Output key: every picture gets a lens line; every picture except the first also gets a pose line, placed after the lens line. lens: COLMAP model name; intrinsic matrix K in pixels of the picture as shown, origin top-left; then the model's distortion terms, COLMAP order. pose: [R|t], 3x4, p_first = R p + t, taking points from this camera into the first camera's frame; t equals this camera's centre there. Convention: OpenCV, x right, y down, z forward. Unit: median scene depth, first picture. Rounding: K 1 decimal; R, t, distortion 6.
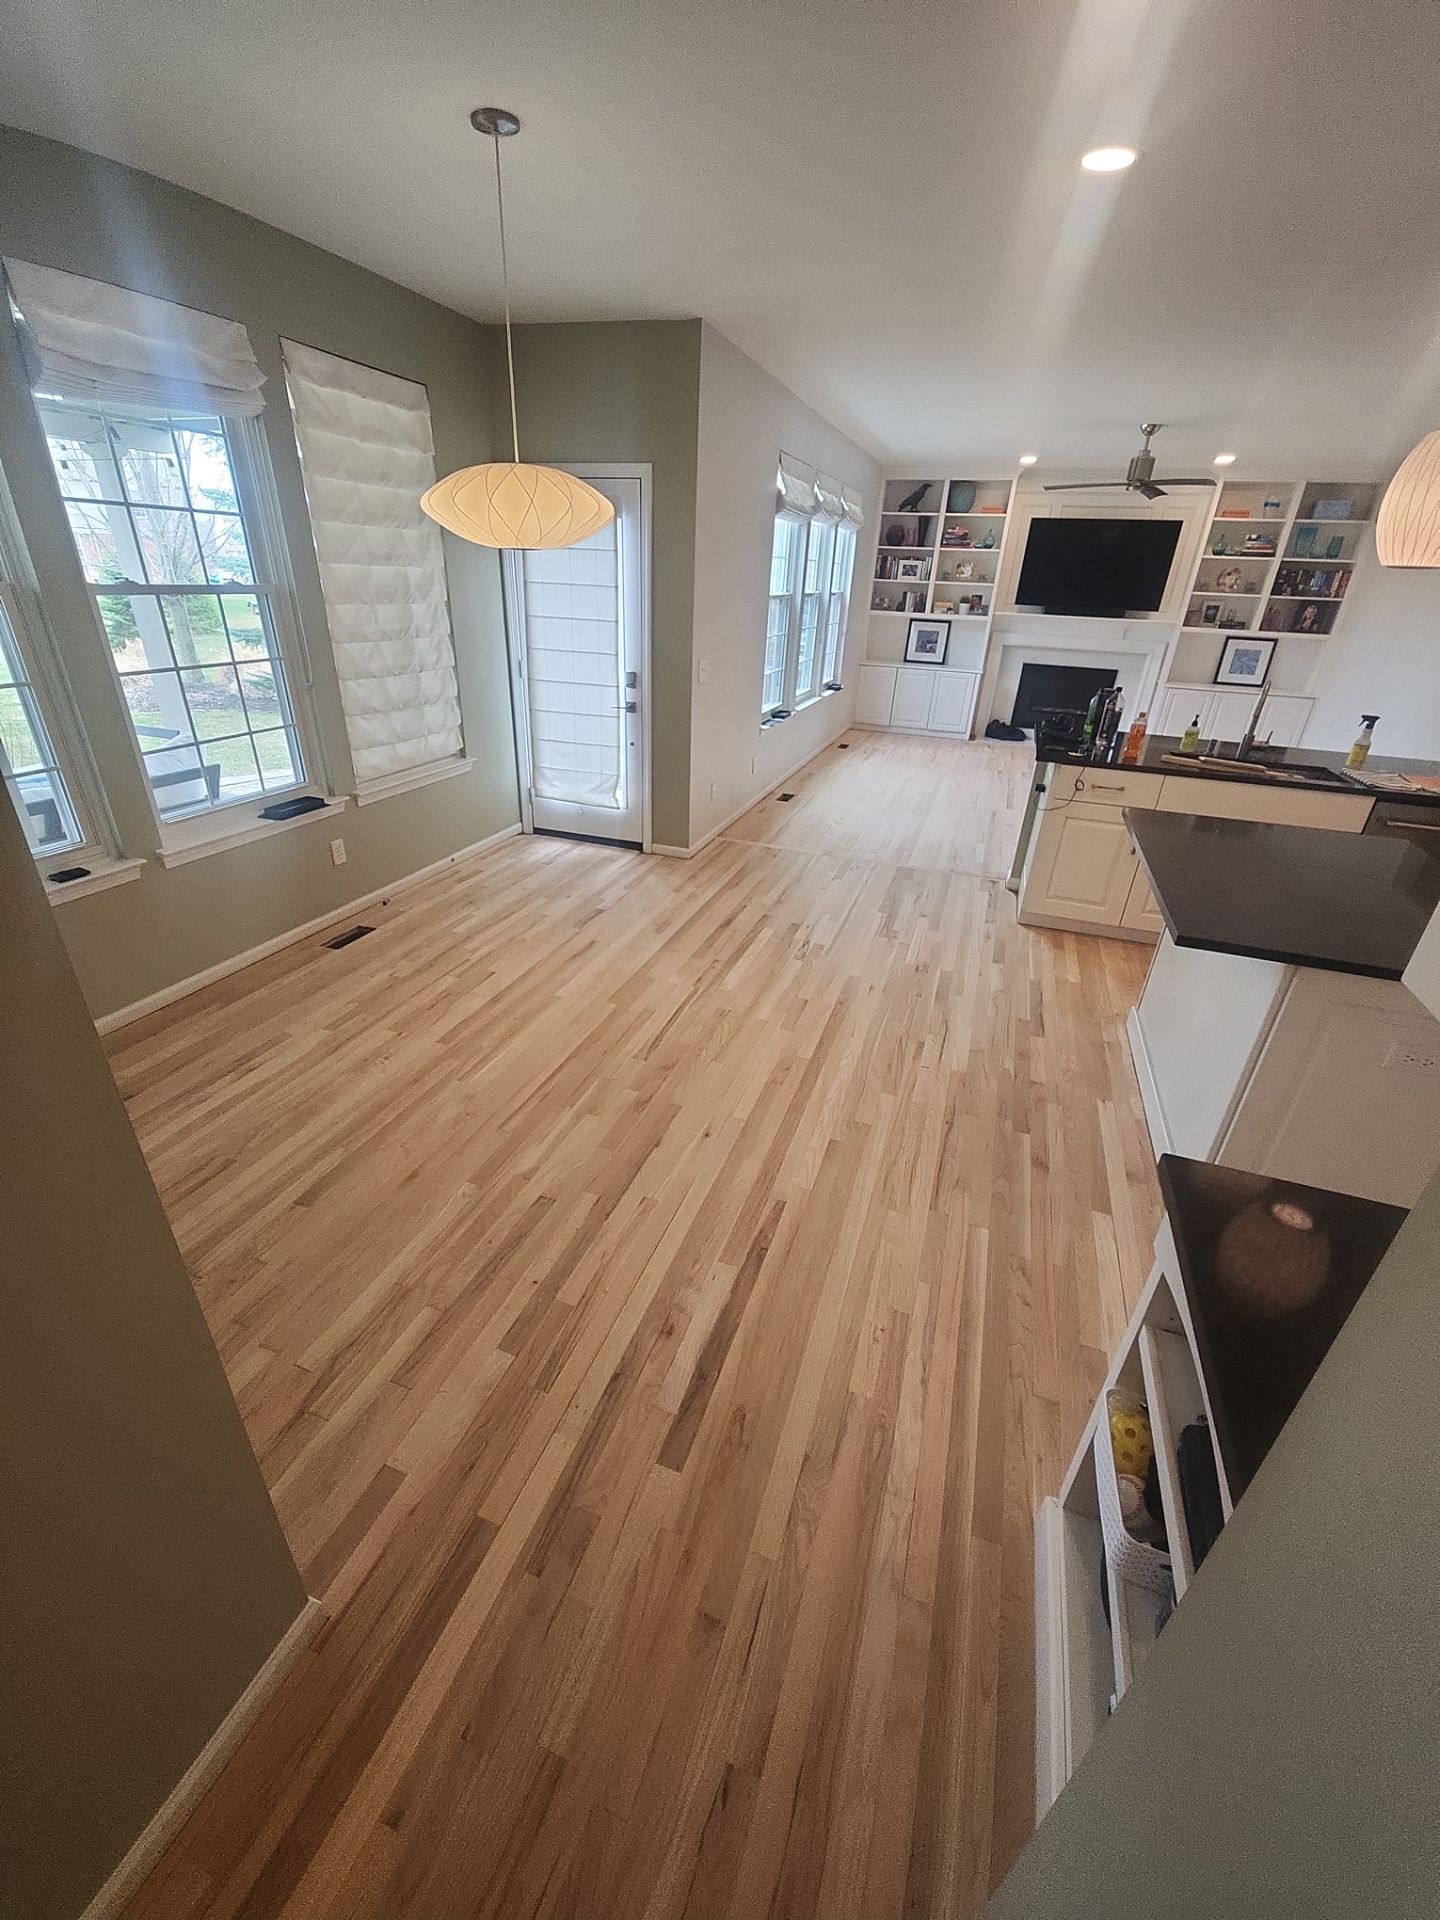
lens RADIAL K [[784.3, 0, 712.9], [0, 784.3, 971.7], [0, 0, 1]] dist [0.002138, 0.000011]
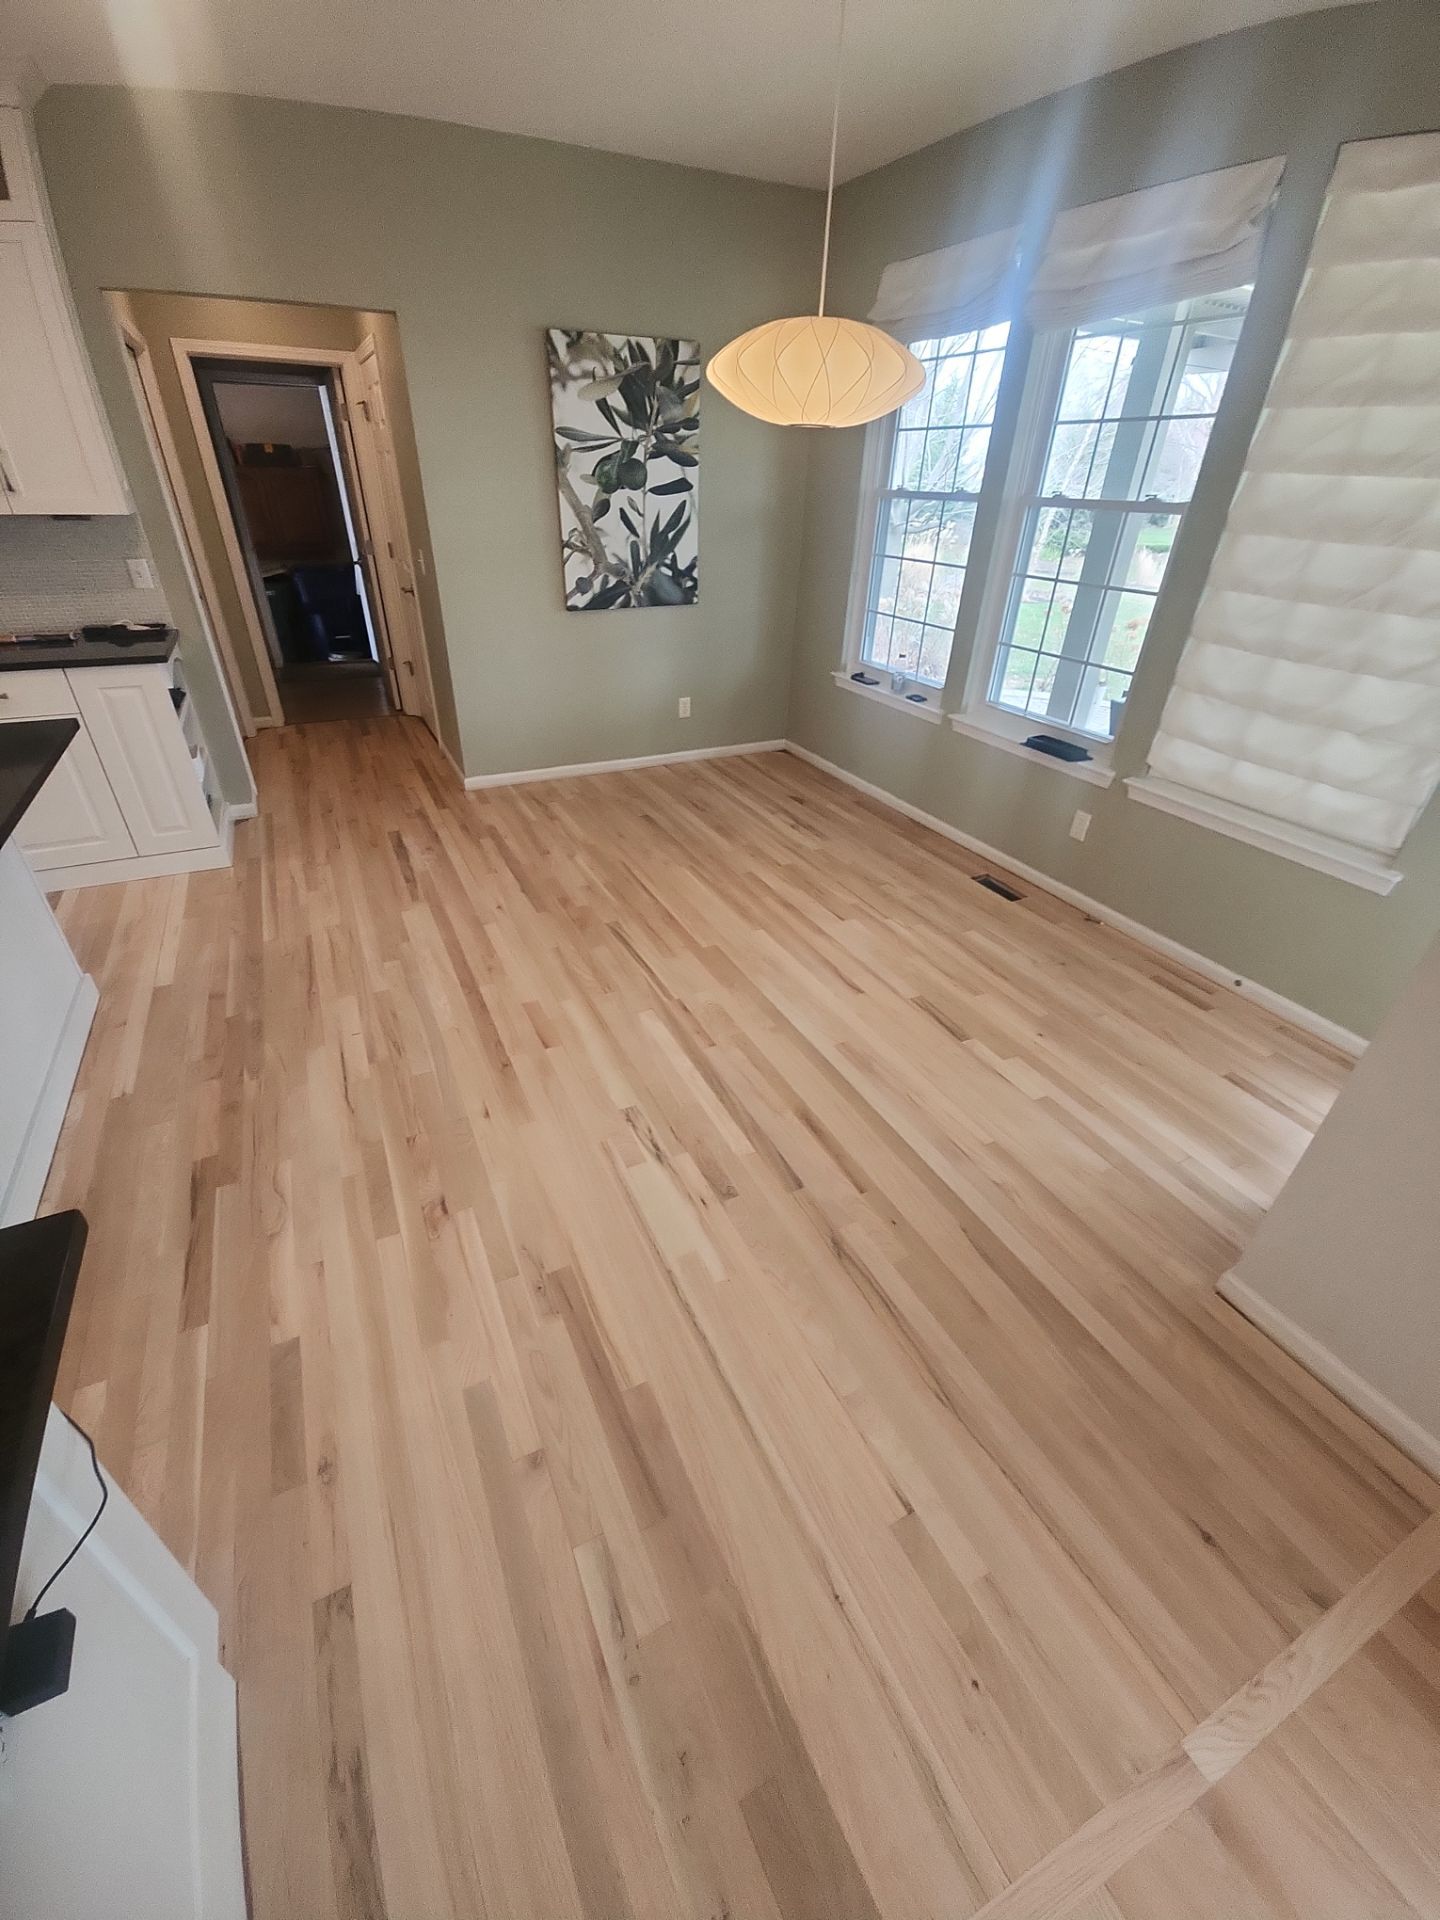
lens RADIAL K [[784.3, 0, 712.9], [0, 784.3, 971.7], [0, 0, 1]] dist [0.002138, 0.000011]
pose [[-0.694470, 0.335727, -0.636396, 0.403489], [-0.371085, 0.590647, 0.716541, -0.523275], [0.616448, 0.733773, -0.285603, 1.109512]]
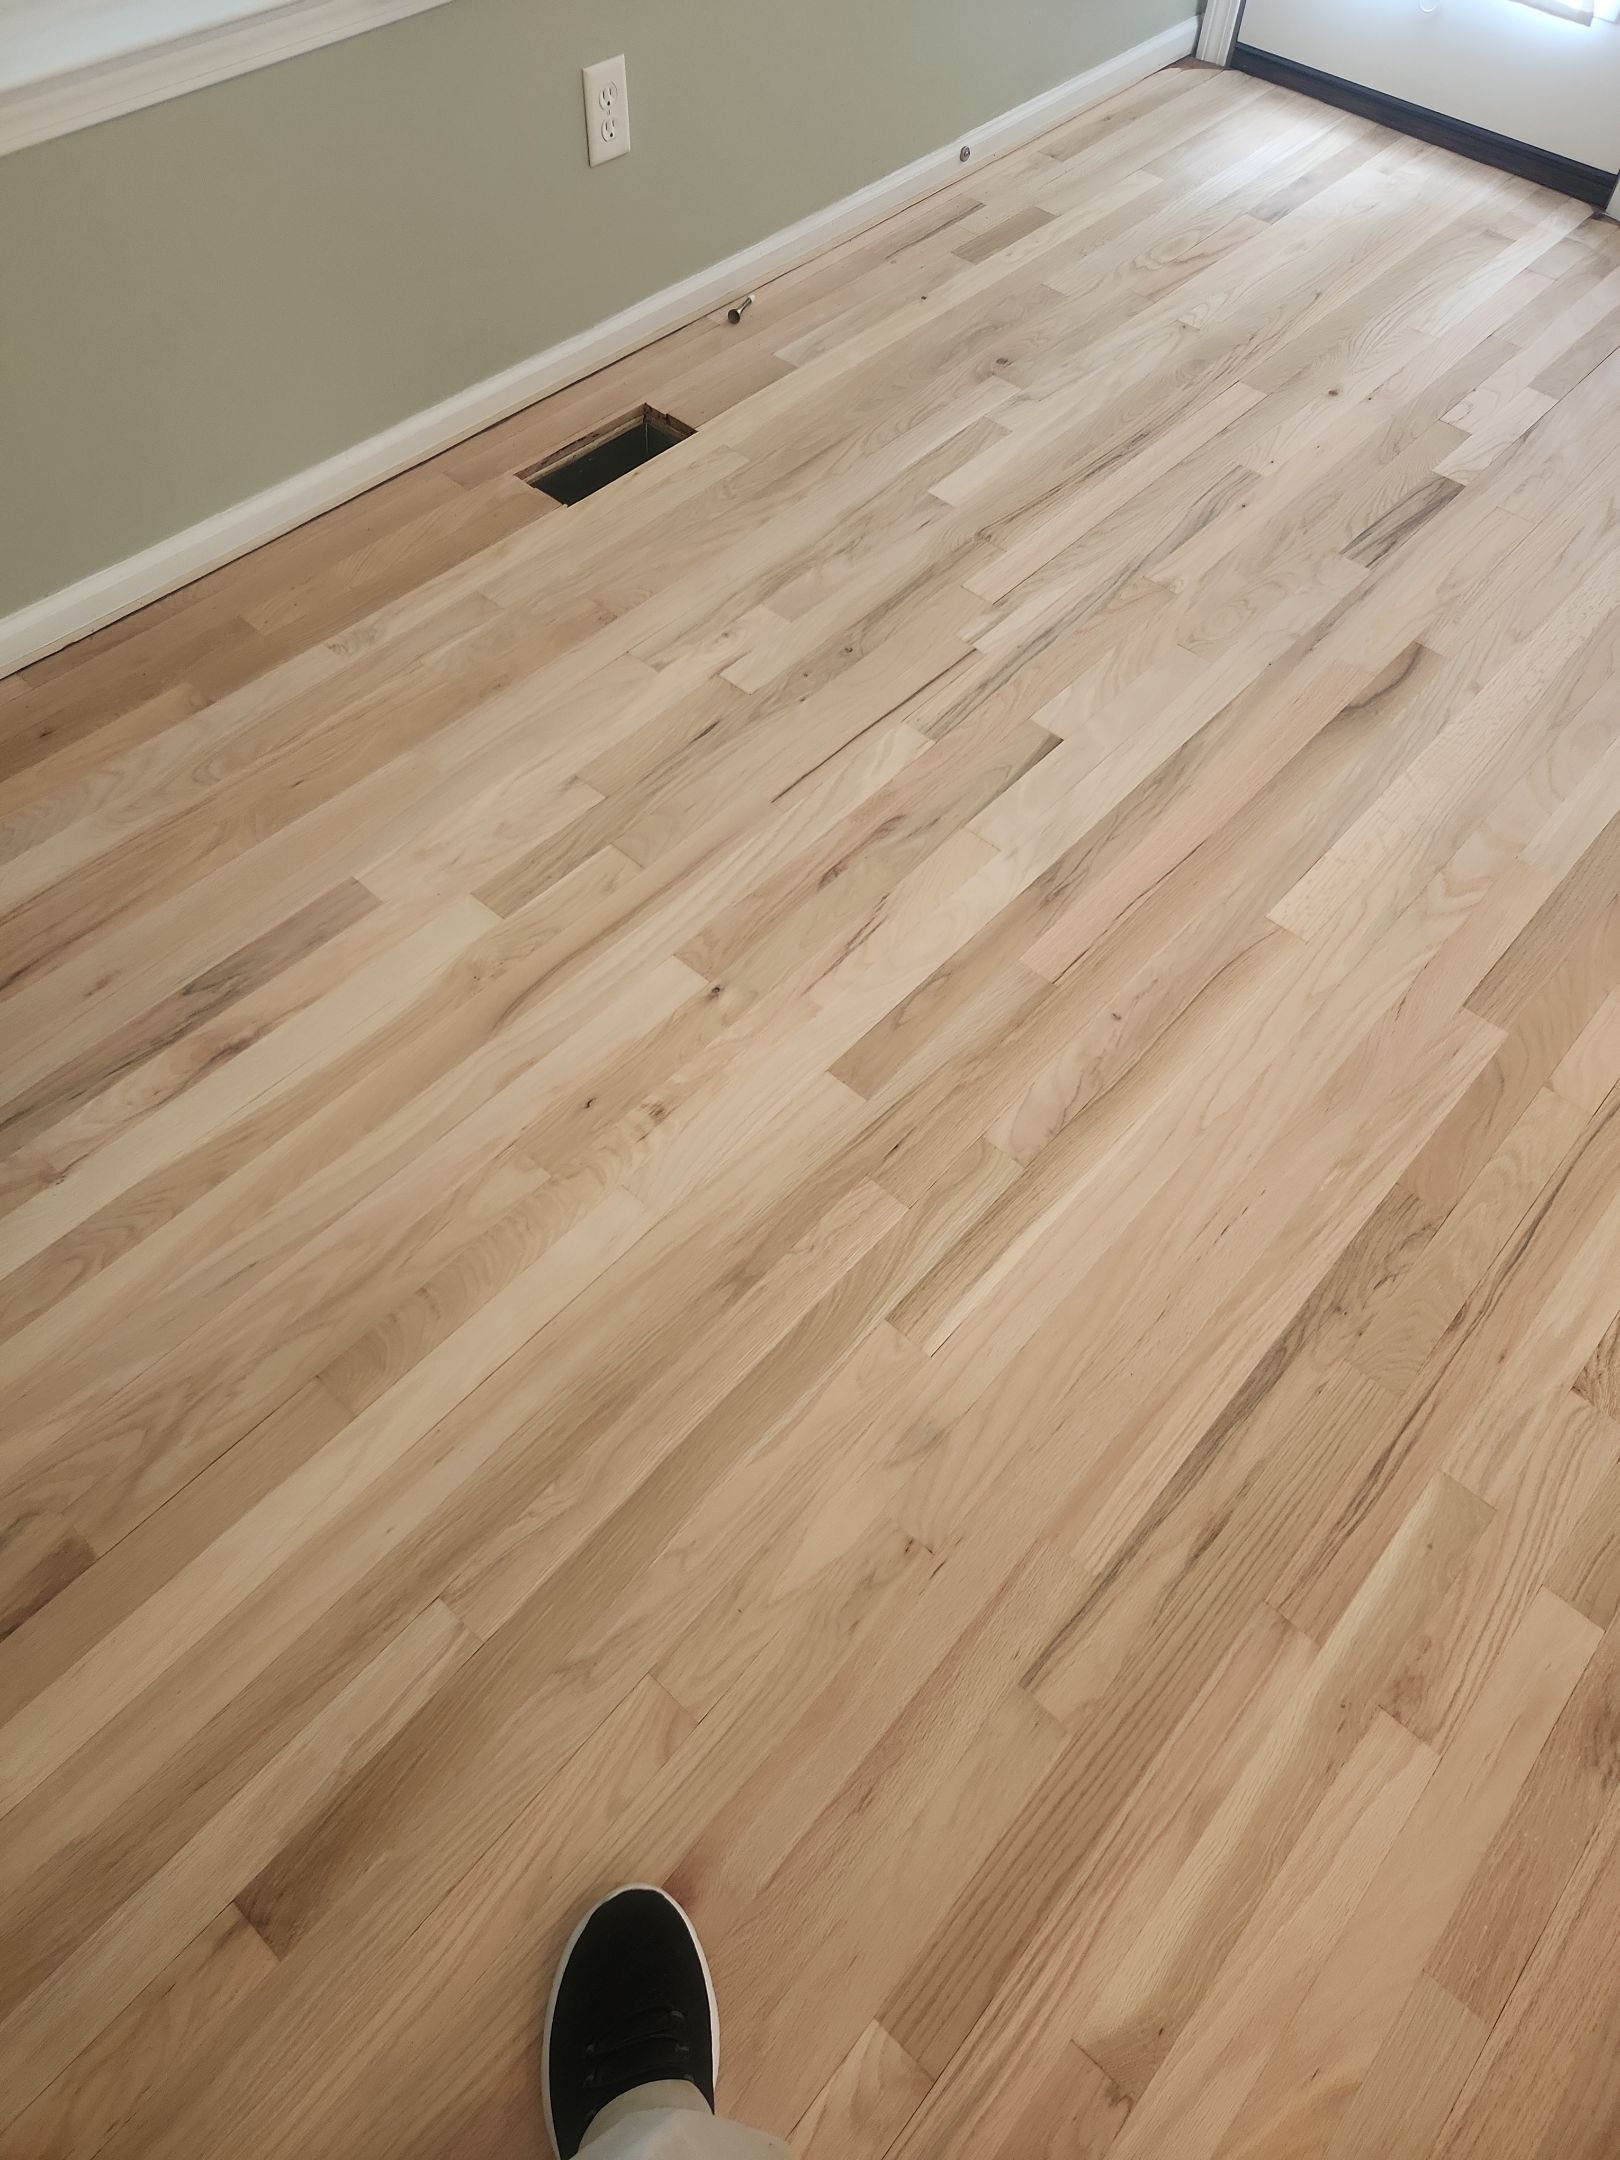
lens RADIAL K [[1452.8, 0, 810.0], [0, 1452.8, 1080.0], [0, 0, 1]] dist [0.043264, -0.029895]
pose [[0.929261, 0.301257, -0.213819, -0.194696], [-0.170584, 0.863305, 0.474980, -0.114754], [0.327682, -0.404906, 0.853625, 0.437434]]
